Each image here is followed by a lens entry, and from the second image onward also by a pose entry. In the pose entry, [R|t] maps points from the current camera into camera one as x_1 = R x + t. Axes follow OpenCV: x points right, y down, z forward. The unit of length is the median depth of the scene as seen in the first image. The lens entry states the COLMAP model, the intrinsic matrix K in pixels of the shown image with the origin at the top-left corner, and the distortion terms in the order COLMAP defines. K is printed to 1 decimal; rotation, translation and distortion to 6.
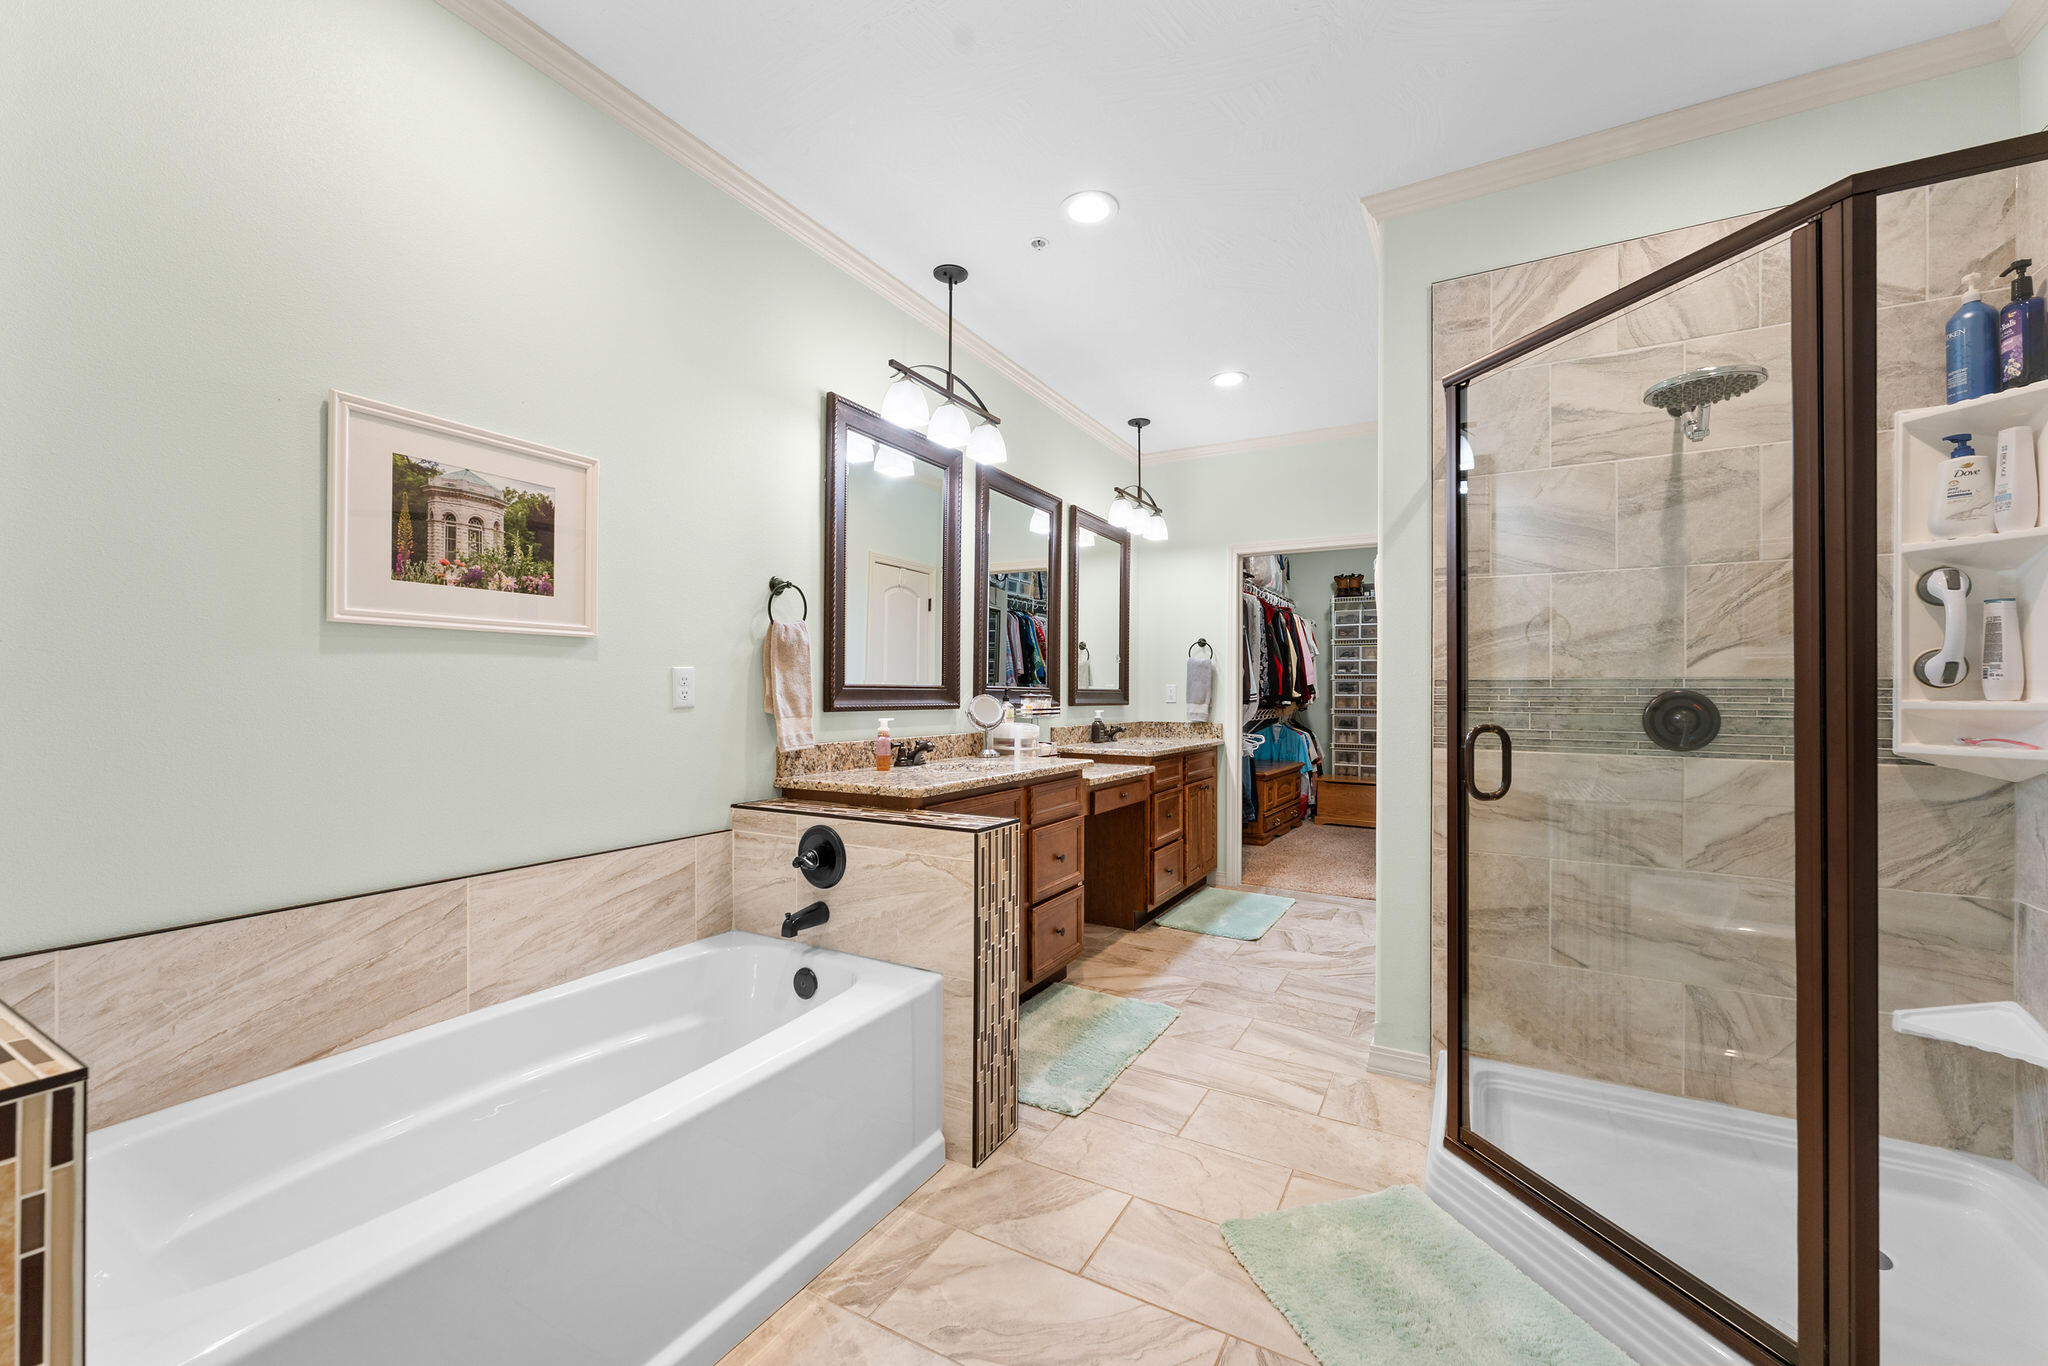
lens RADIAL K [[811.3, 0, 1020.0], [0, 811.3, 684.1], [0, 0, 1]] dist [0.000538, -0.000162]
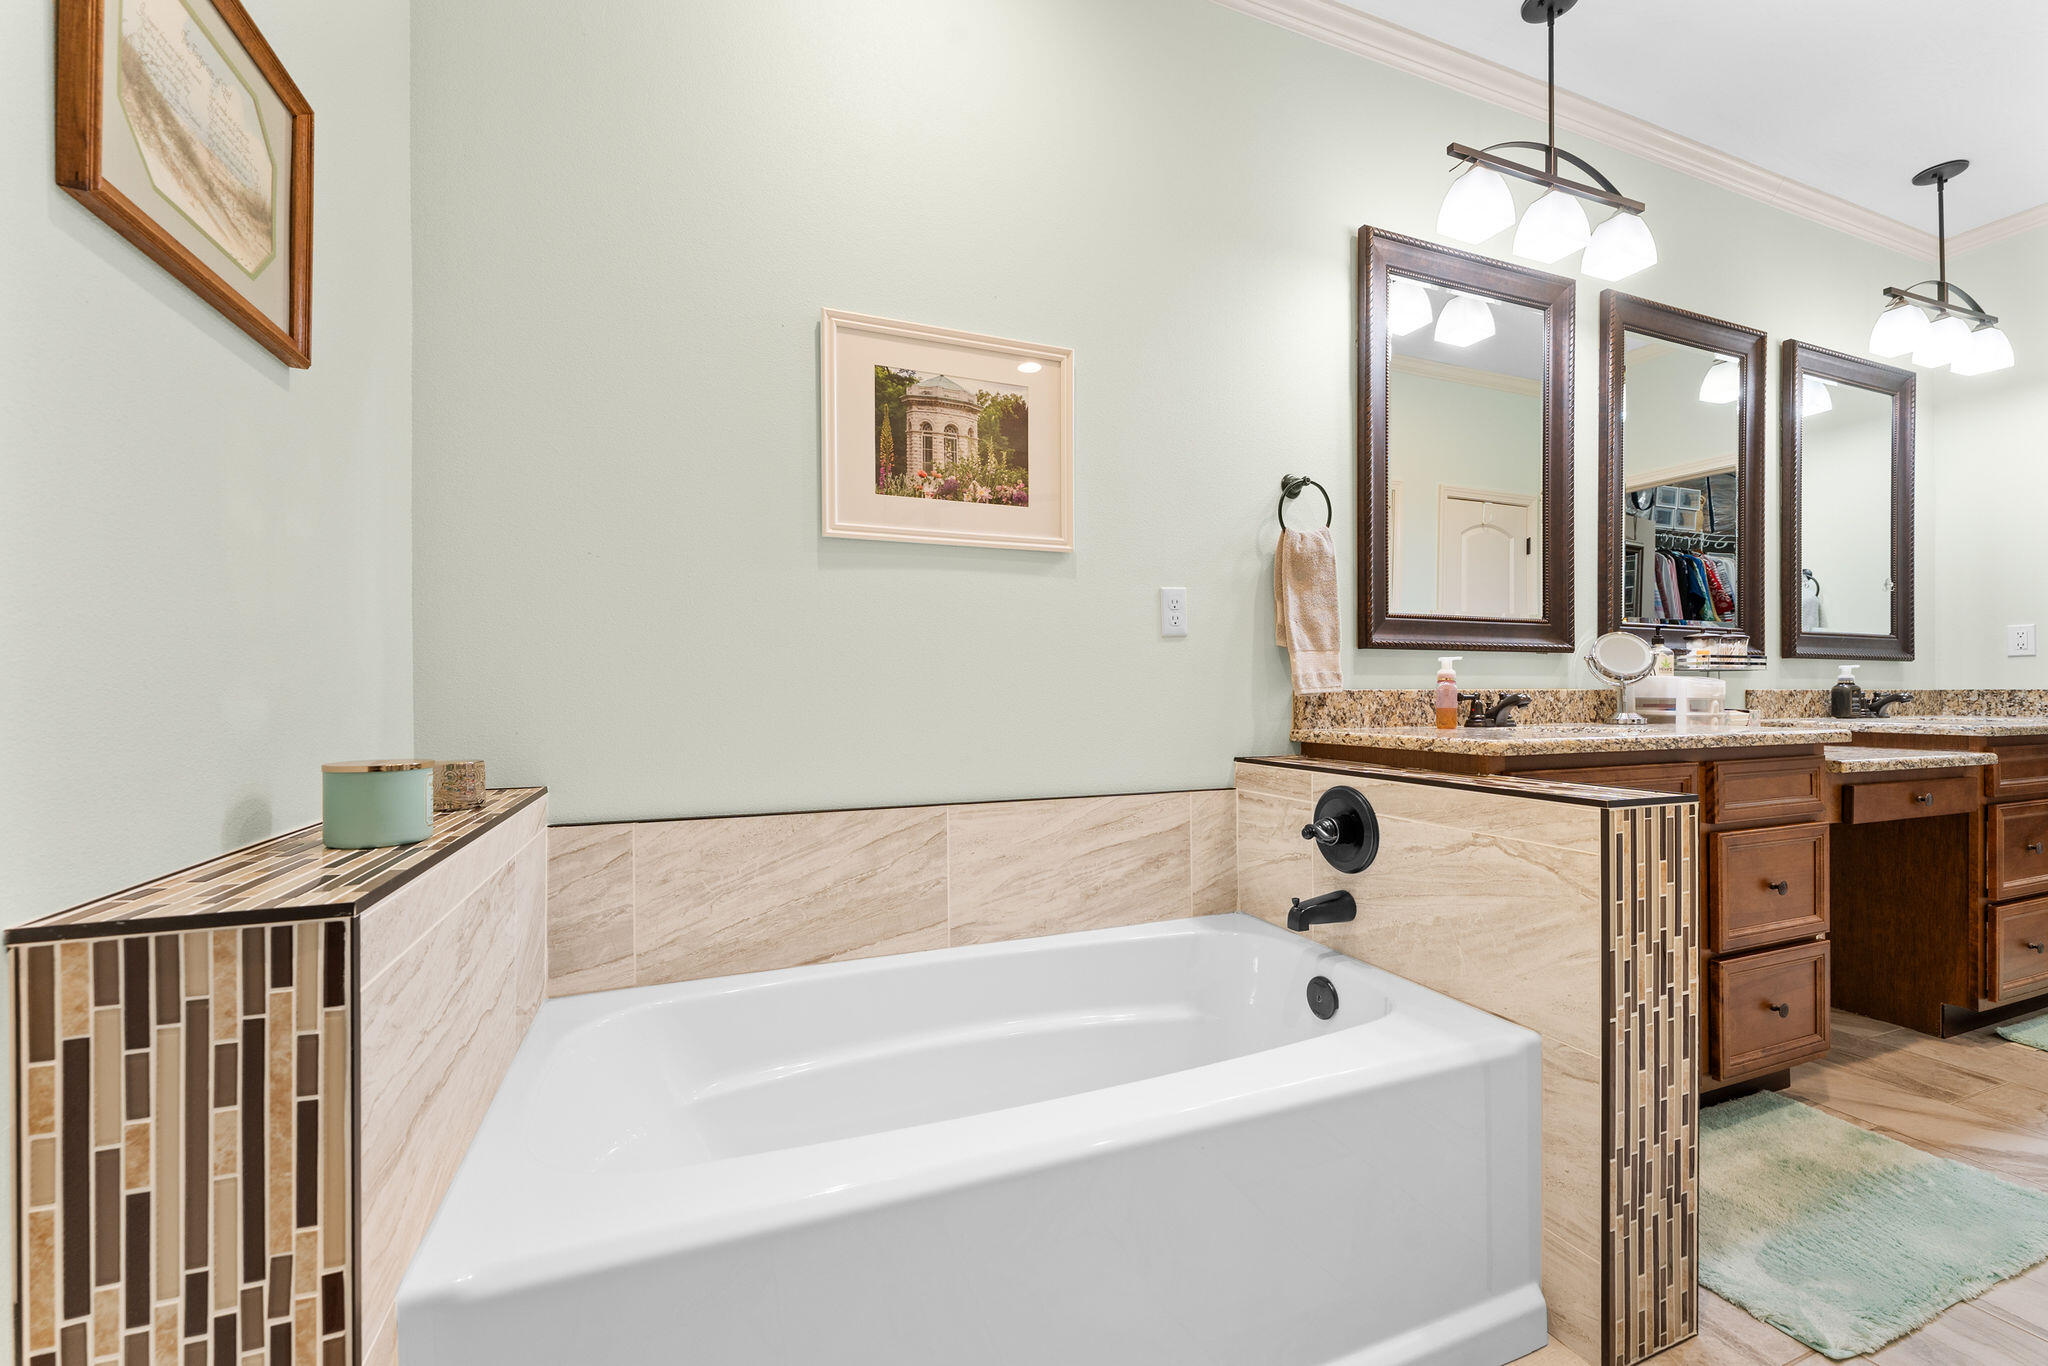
lens RADIAL K [[811.3, 0, 1026.6], [0, 811.3, 692.9], [0, 0, 1]] dist [0.000538, -0.000162]
pose [[0.781950, -0.007310, -0.623299, -0.008673], [0.013099, 0.999903, 0.004706, 0.056594], [0.623204, -0.011844, 0.781970, 0.173032]]
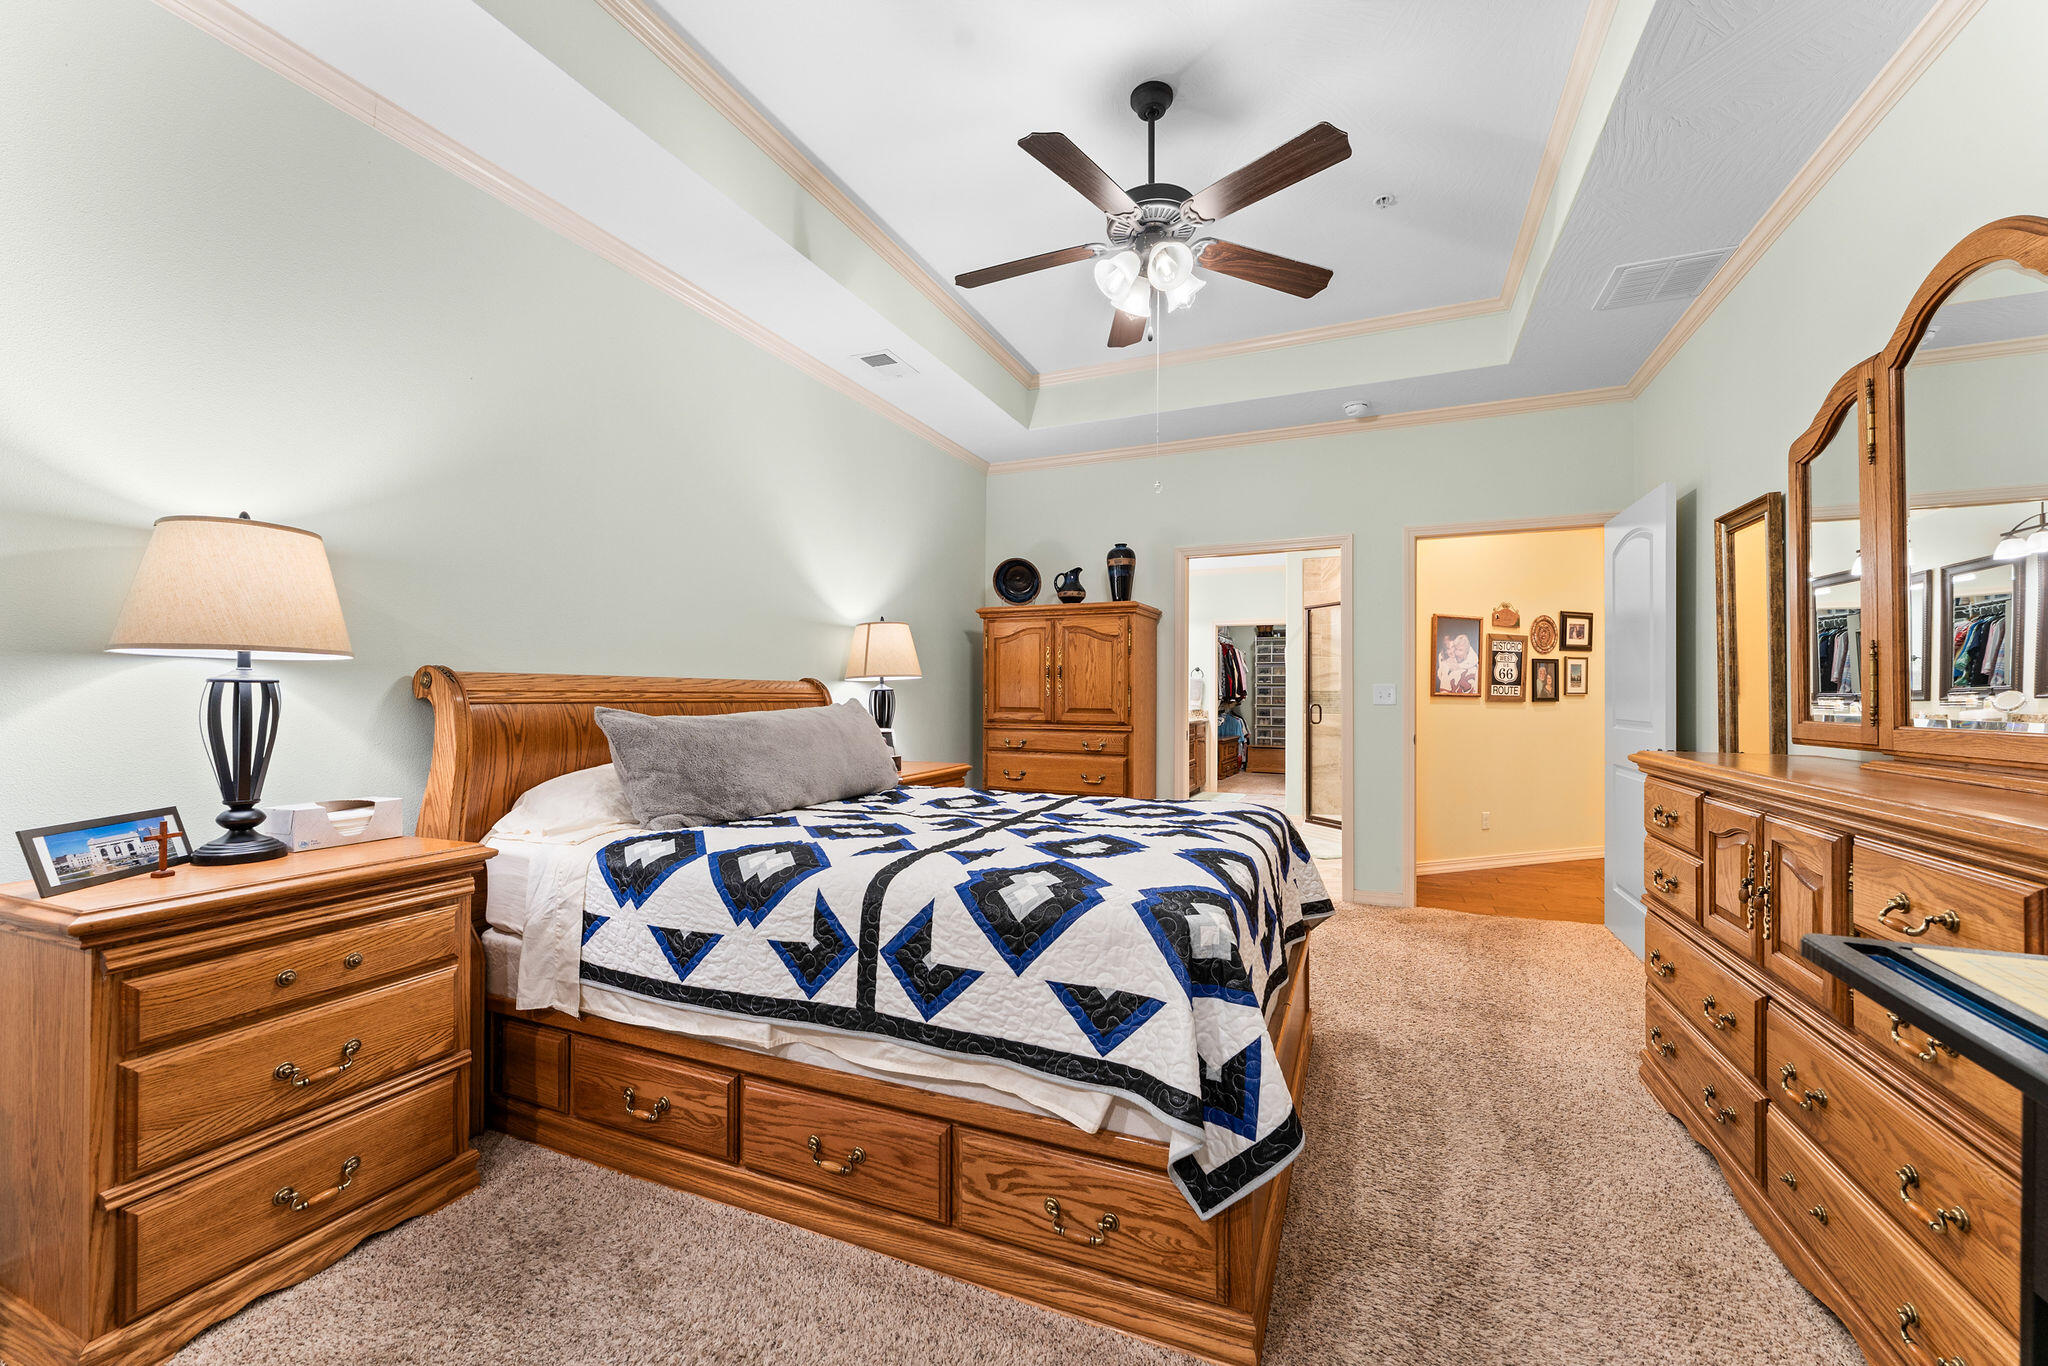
lens RADIAL K [[811.3, 0, 1025.9], [0, 811.3, 683.7], [0, 0, 1]] dist [0.000538, -0.000162]
pose [[0.993029, 0.000203, 0.117874, -0.626041], [-0.000057, 0.999999, -0.001248, -0.021642], [-0.117874, 0.001232, 0.993028, -1.343104]]
